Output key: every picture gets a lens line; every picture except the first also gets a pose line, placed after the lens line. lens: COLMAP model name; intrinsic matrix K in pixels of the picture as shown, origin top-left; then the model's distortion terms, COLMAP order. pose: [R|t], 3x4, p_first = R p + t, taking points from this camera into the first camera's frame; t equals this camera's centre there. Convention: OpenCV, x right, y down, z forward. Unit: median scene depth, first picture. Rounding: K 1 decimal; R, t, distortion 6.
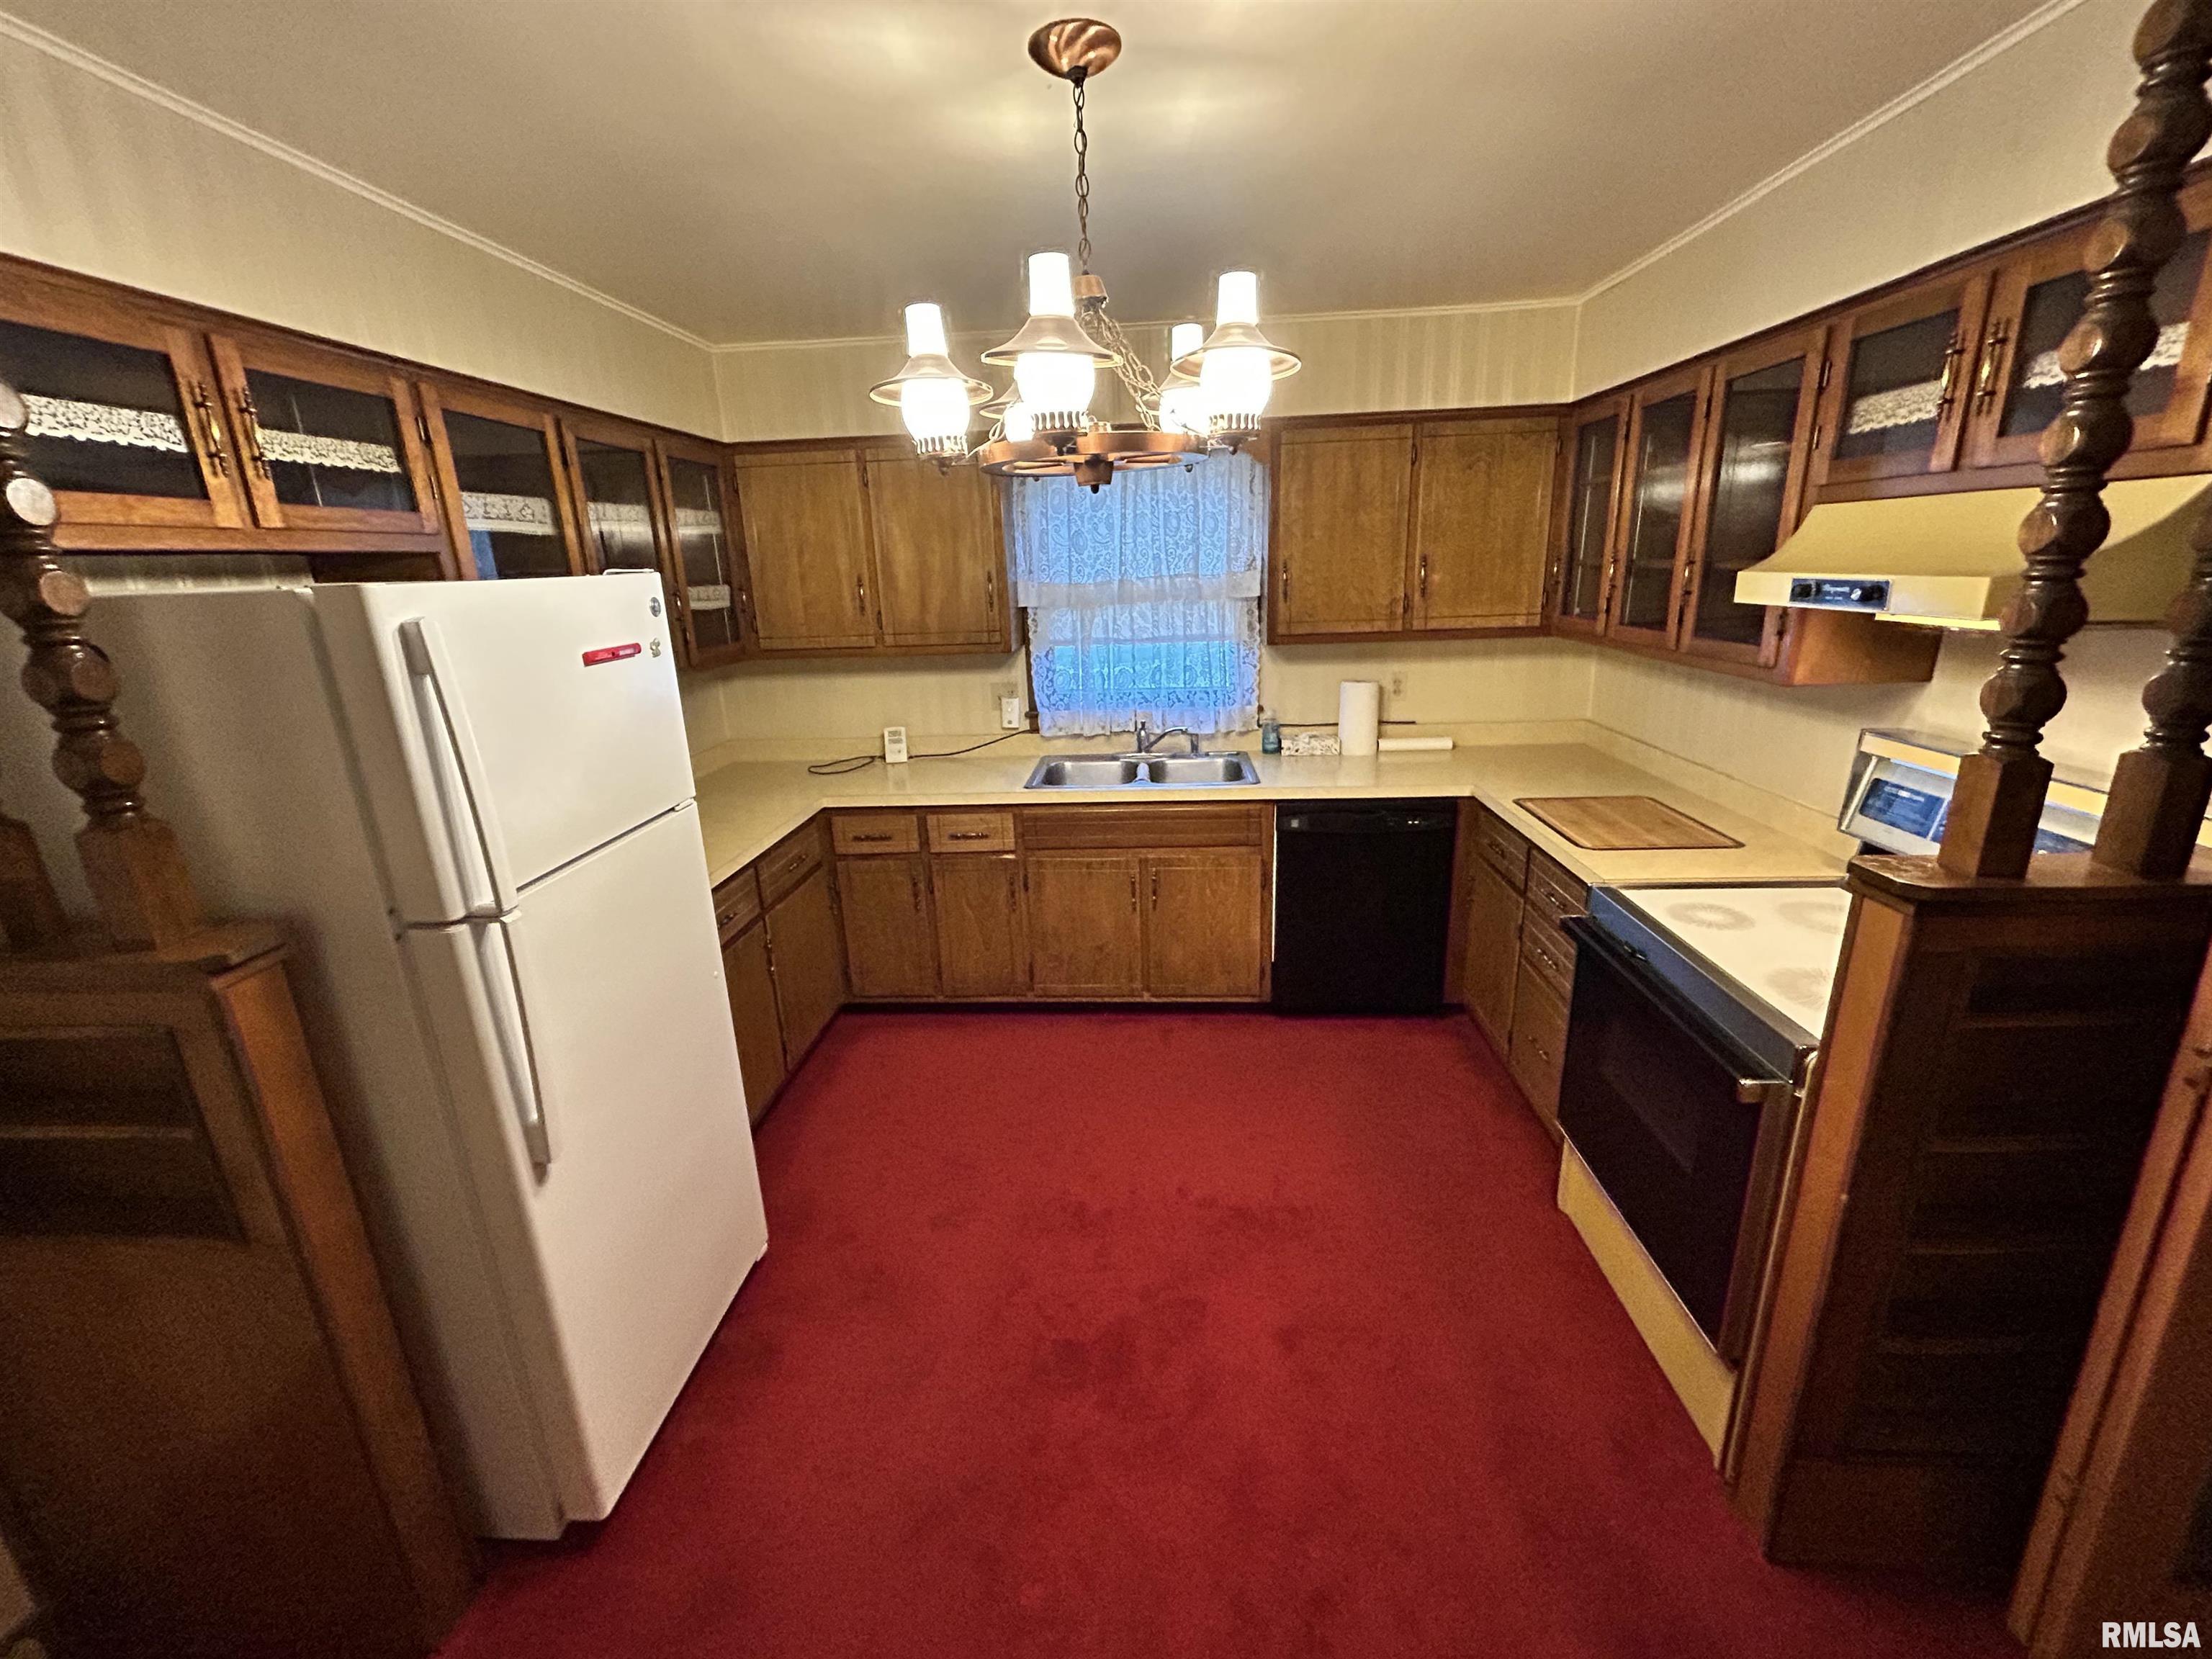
lens RADIAL K [[906.5, 0, 1103.9], [0, 906.5, 823.4], [0, 0, 1]] dist [0.000855, 0.000237]
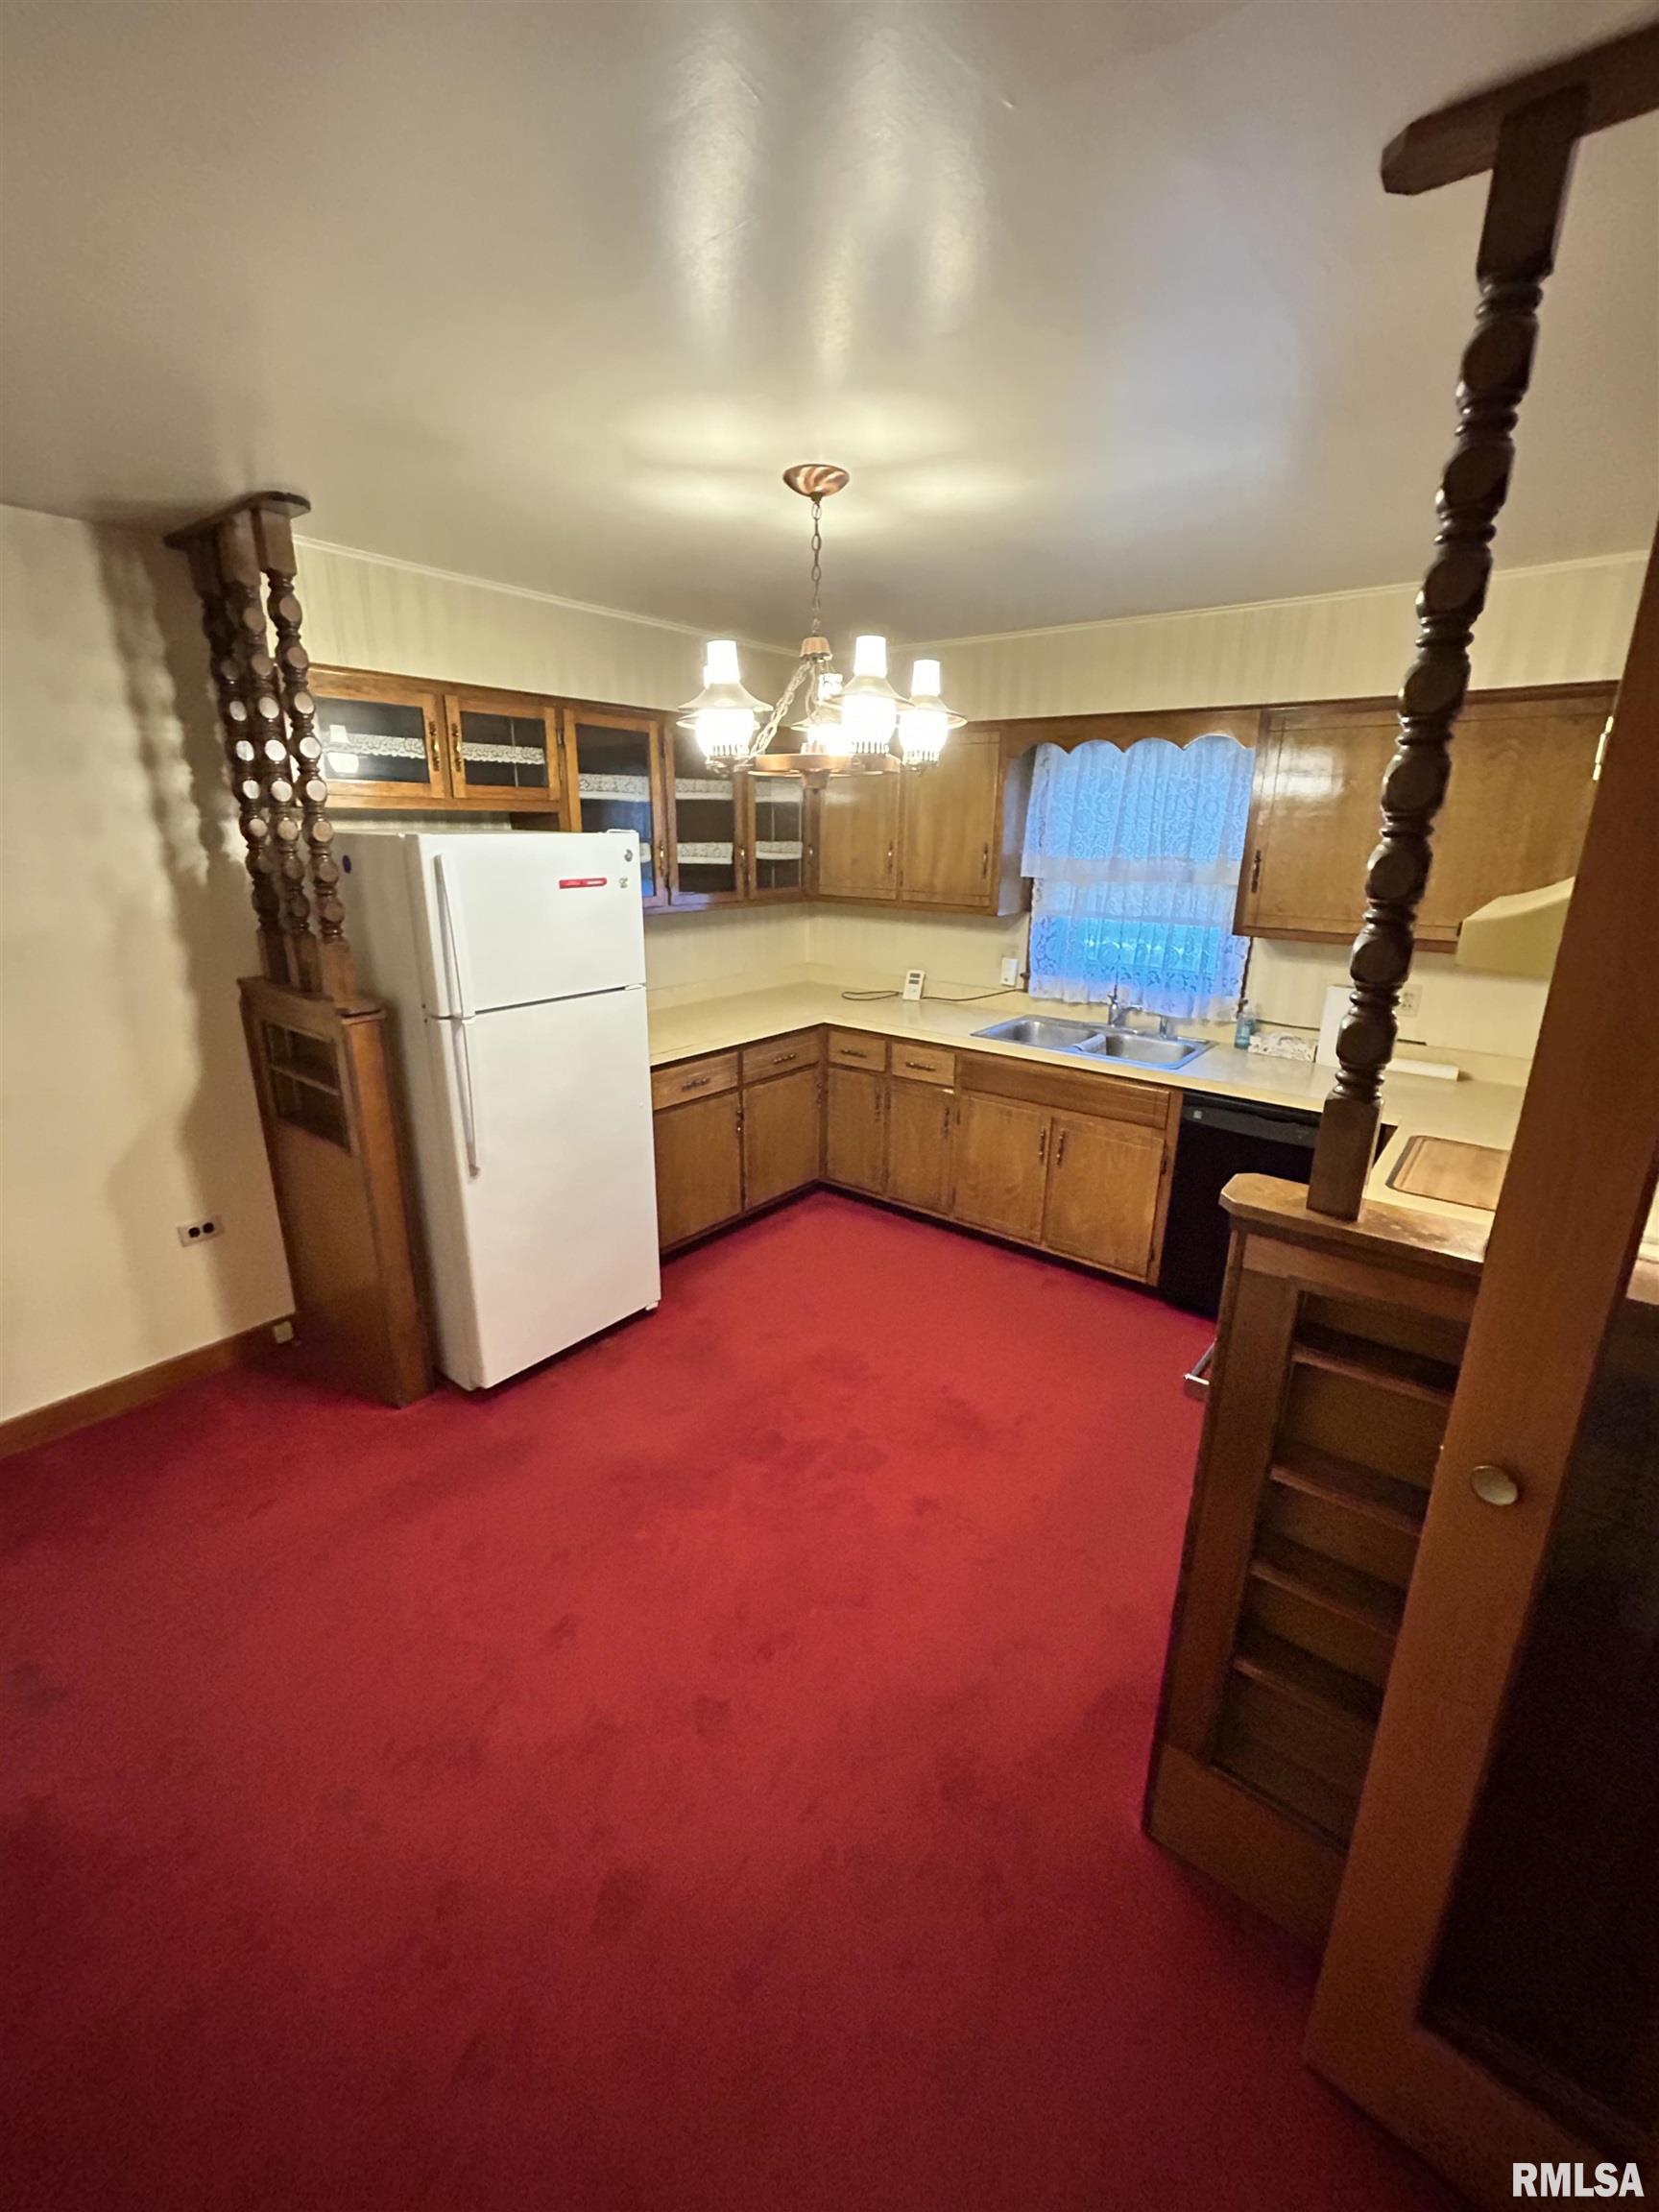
lens RADIAL K [[906.5, 0, 829.5], [0, 906.5, 1106.0], [0, 0, 1]] dist [0.000855, 0.000237]
pose [[0.820053, 0.214033, -0.530757, 0.391076], [-0.200046, 0.976132, 0.084549, -0.012471], [0.536185, 0.036841, 0.843296, -0.056384]]
